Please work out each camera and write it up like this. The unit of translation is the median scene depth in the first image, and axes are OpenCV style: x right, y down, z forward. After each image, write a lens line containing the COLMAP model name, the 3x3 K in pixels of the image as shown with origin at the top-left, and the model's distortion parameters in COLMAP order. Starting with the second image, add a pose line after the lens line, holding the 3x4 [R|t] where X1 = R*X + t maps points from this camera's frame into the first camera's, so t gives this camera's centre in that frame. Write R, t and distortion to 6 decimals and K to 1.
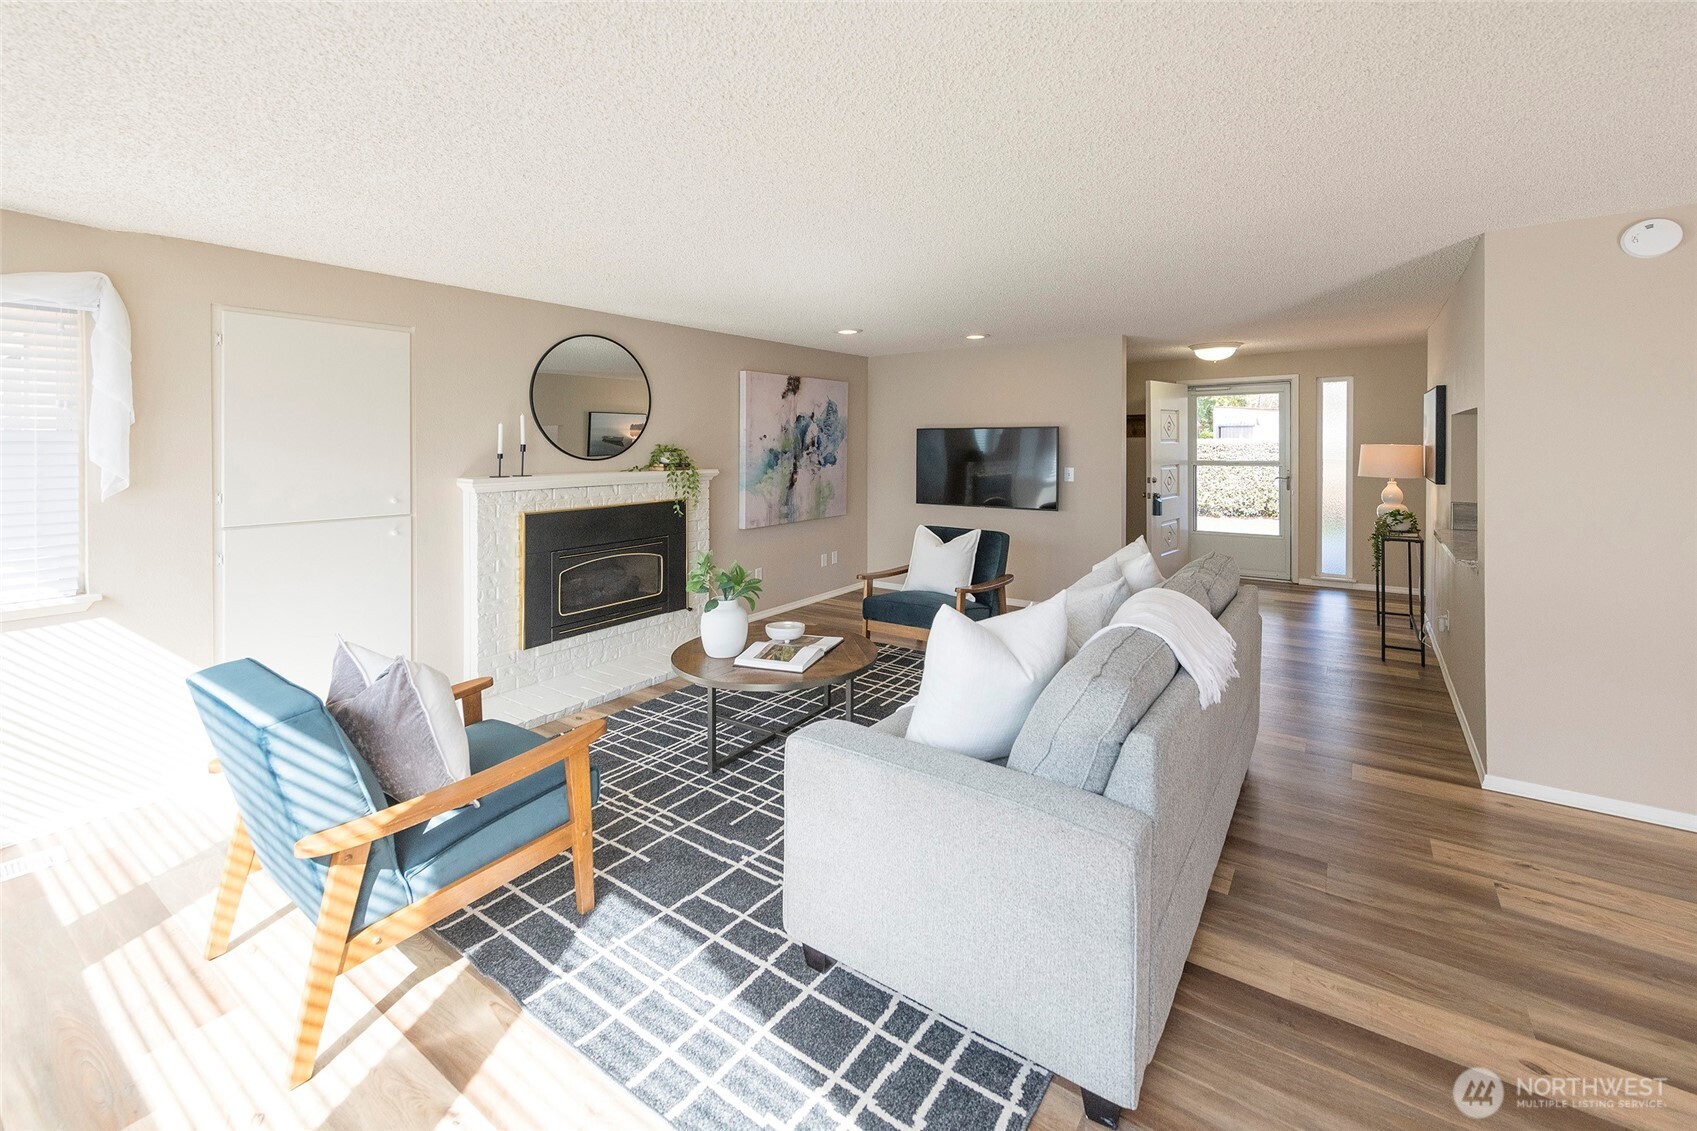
lens RADIAL K [[675.0, 0, 925.3], [0, 675.0, 449.8], [0, 0, 1]] dist [0.009042, 0.000034]
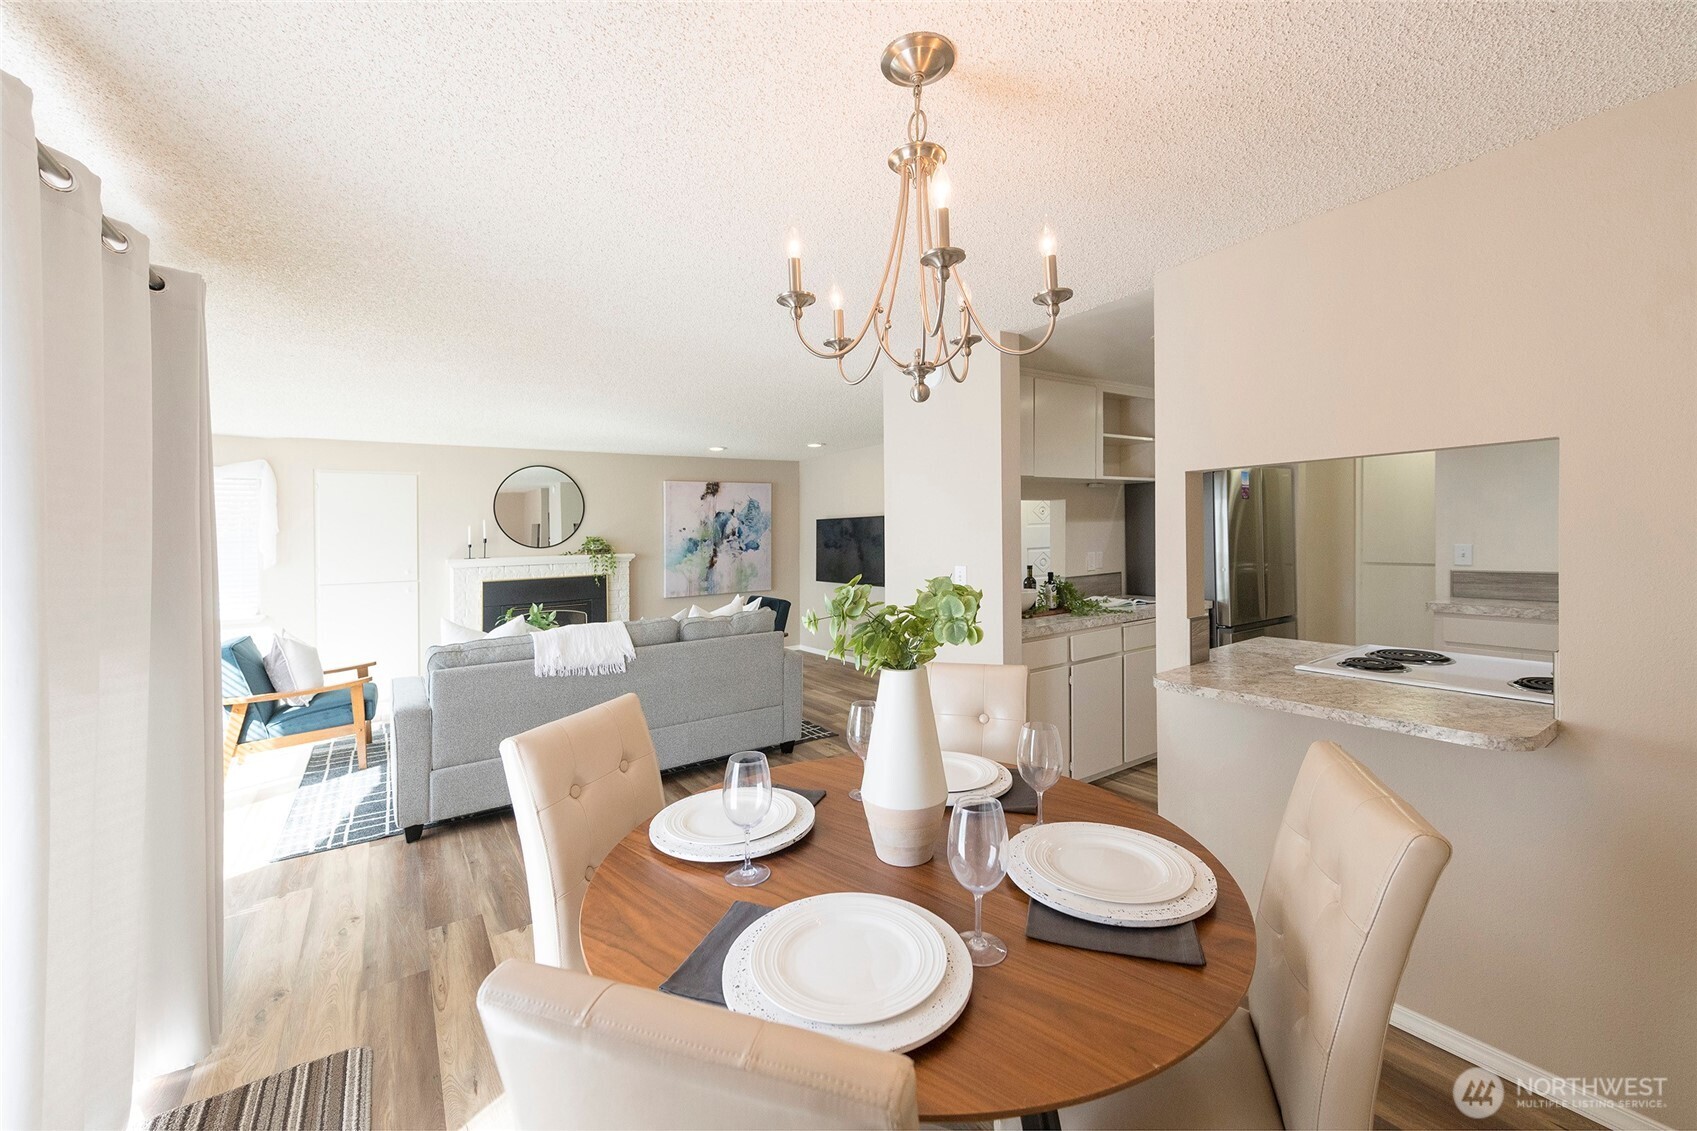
lens RADIAL K [[675.0, 0, 845.9], [0, 675.0, 532.1], [0, 0, 1]] dist [0.009042, 0.000034]
pose [[0.929602, -0.017351, -0.368157, 0.539043], [0.015544, 0.999848, -0.007875, 0.001844], [0.368237, 0.001598, 0.929730, -0.121707]]
